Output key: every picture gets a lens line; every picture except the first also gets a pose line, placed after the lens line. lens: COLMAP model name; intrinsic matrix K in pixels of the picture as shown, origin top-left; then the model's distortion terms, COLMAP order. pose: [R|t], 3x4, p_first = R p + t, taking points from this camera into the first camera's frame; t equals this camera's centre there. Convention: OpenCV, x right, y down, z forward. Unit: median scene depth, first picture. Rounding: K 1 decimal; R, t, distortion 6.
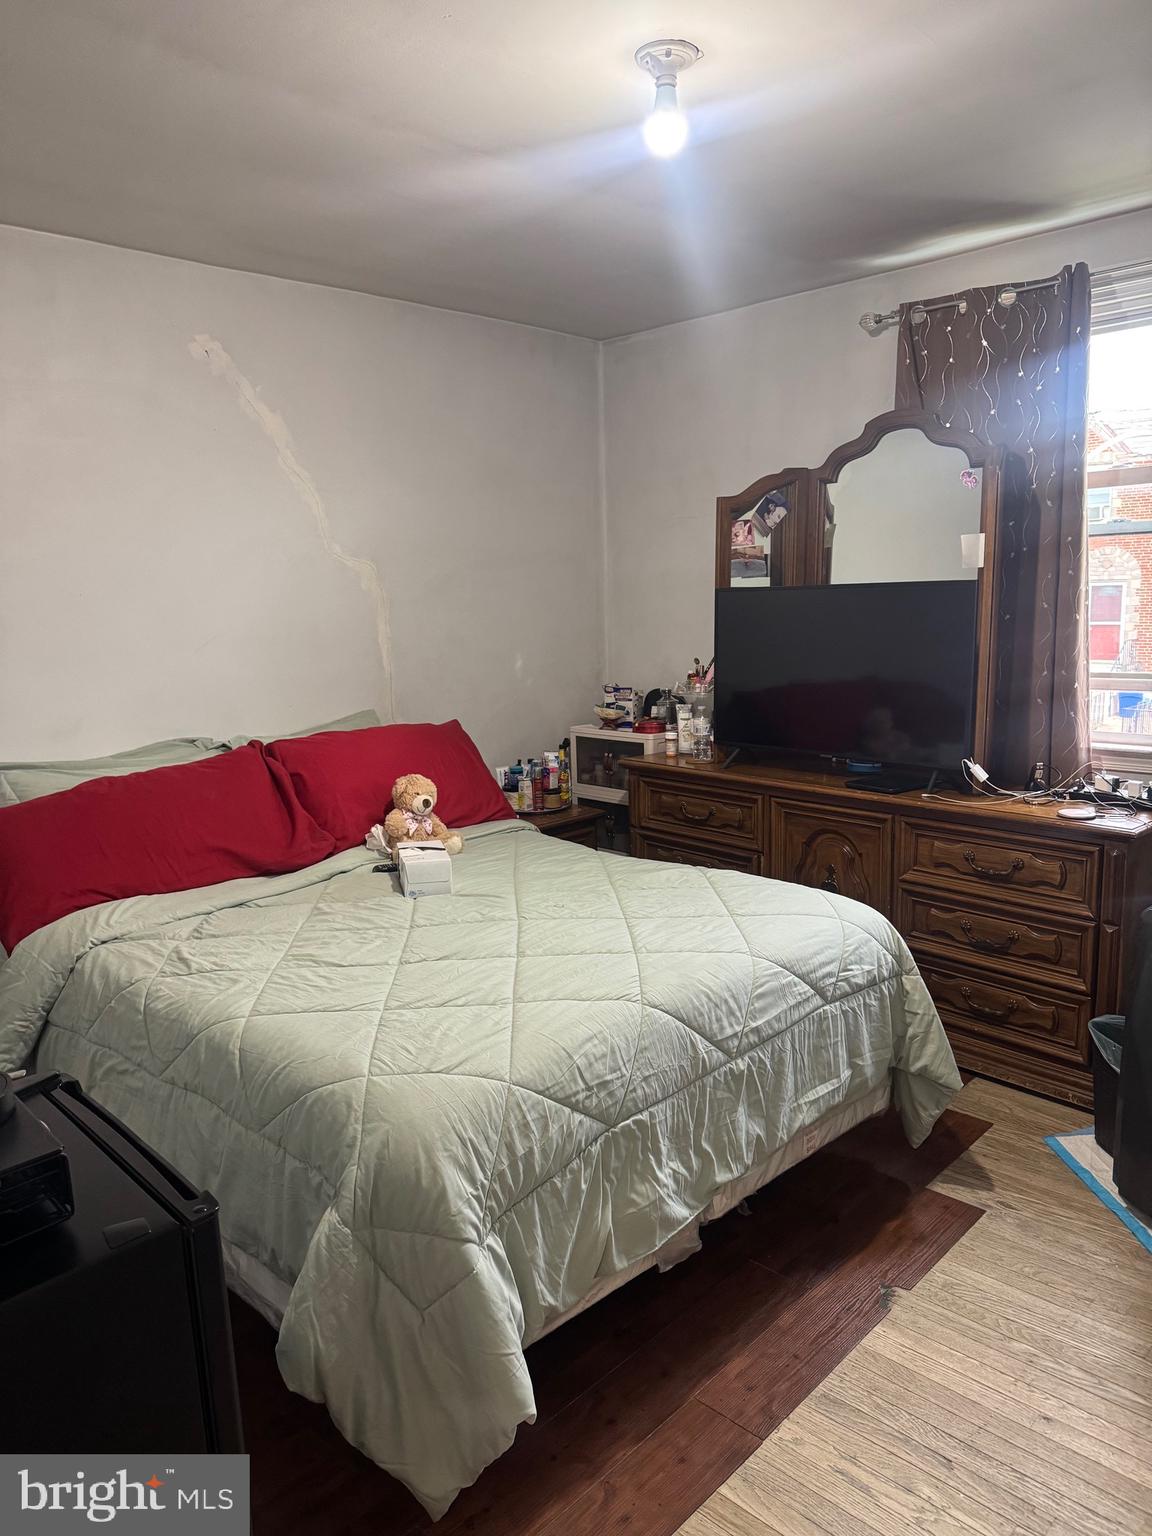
lens RADIAL K [[1072.6, 0, 568.7], [0, 1072.6, 761.9], [0, 0, 1]] dist [0.087000, -0.112876]
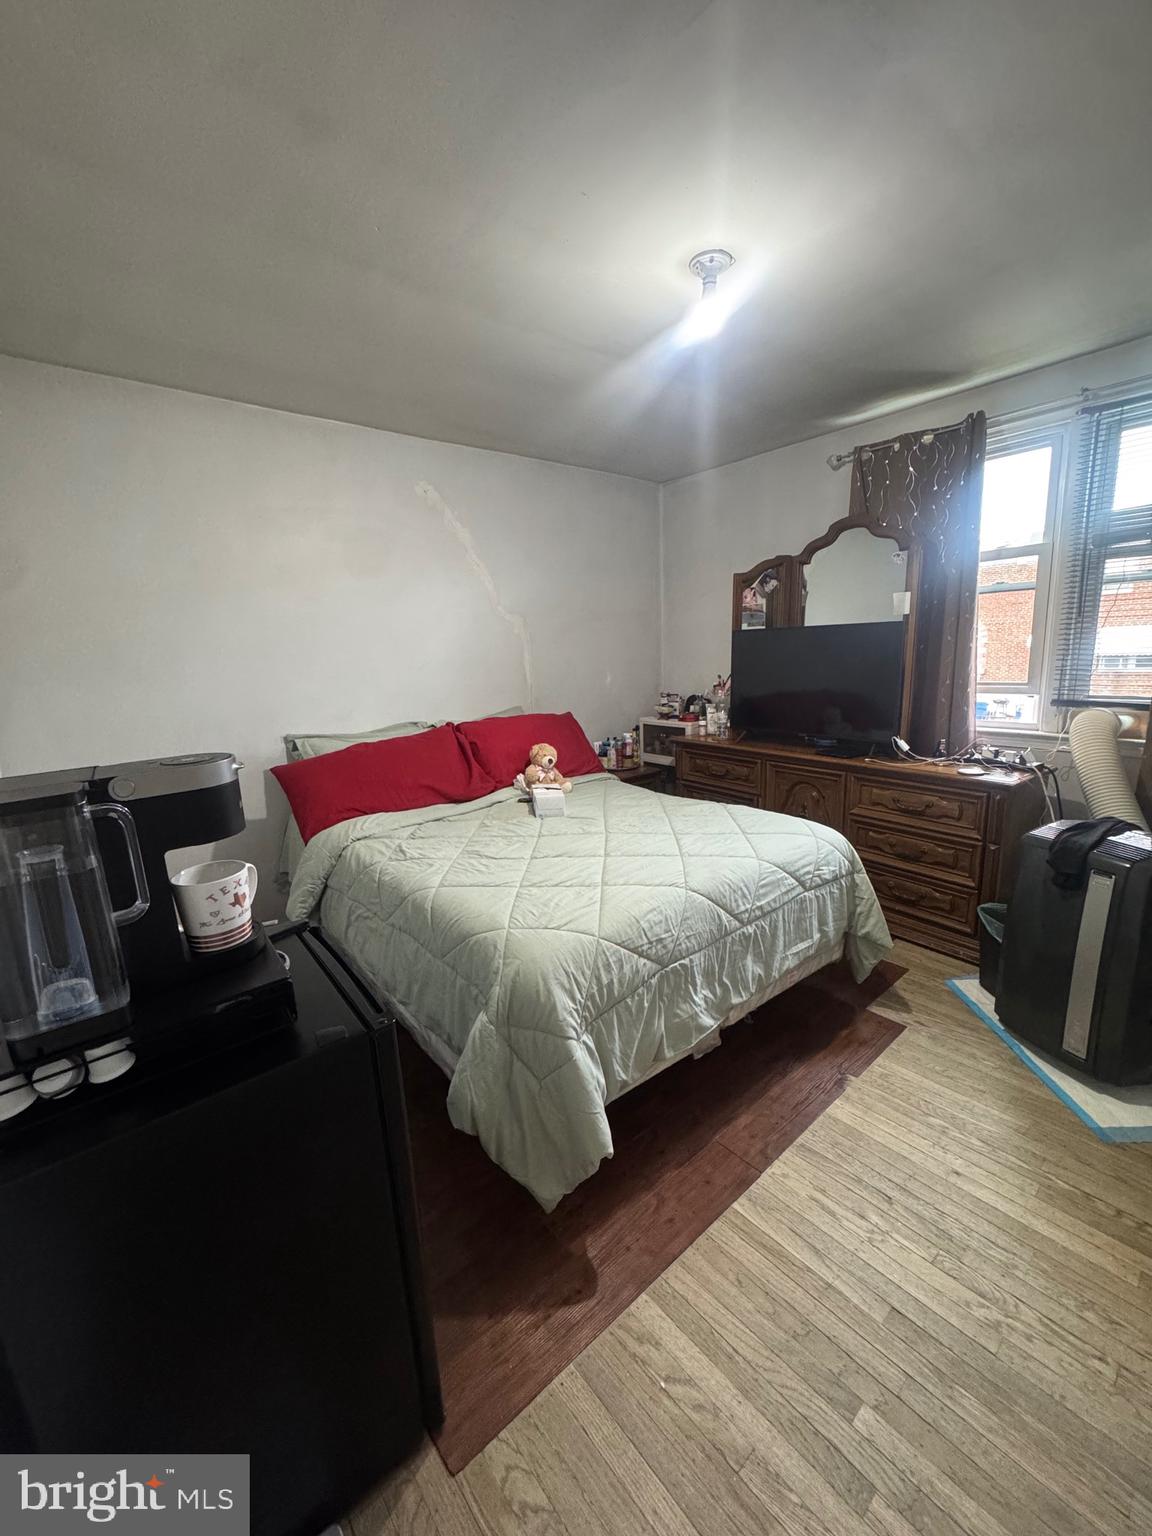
lens RADIAL K [[613.2, 0, 577.8], [0, 613.2, 765.4], [0, 0, 1]] dist [-0.005571, 0.000957]
pose [[0.995237, 0.012594, -0.096671, -0.002055], [-0.009487, 0.999426, 0.032533, 0.019234], [0.097025, -0.031461, 0.994785, 0.105710]]
